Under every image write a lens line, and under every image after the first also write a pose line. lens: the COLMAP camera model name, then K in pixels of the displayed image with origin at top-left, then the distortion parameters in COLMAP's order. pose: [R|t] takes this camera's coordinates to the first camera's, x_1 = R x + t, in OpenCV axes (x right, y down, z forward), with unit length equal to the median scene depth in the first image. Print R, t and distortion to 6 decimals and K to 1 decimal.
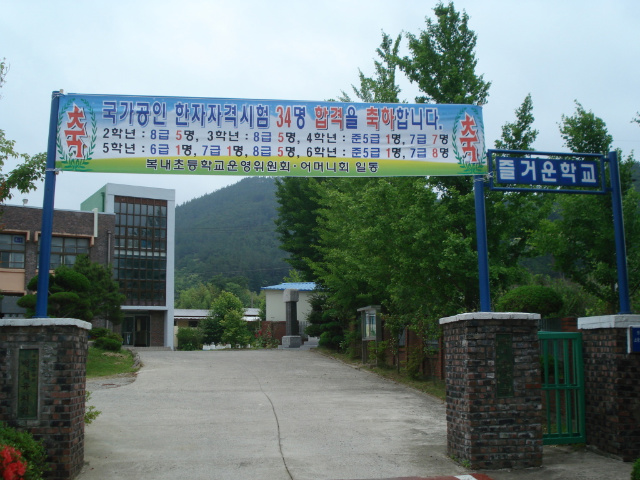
lens RADIAL K [[727.0, 0, 320.0], [0, 727.0, 240.0], [0, 0, 1]] dist [-0.053119, -0.005506]
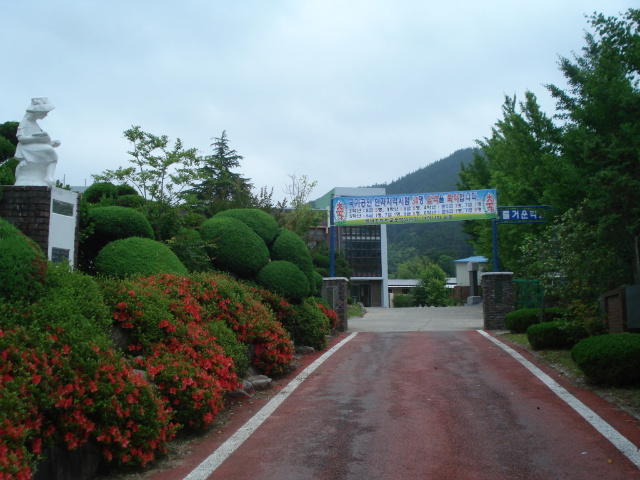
lens RADIAL K [[727.0, 0, 320.0], [0, 727.0, 240.0], [0, 0, 1]] dist [-0.053119, -0.005506]
pose [[0.955299, -0.034750, -0.293594, 0.087959], [0.045914, 0.998458, 0.031217, -0.027667], [0.292056, -0.043301, 0.955421, -0.367767]]
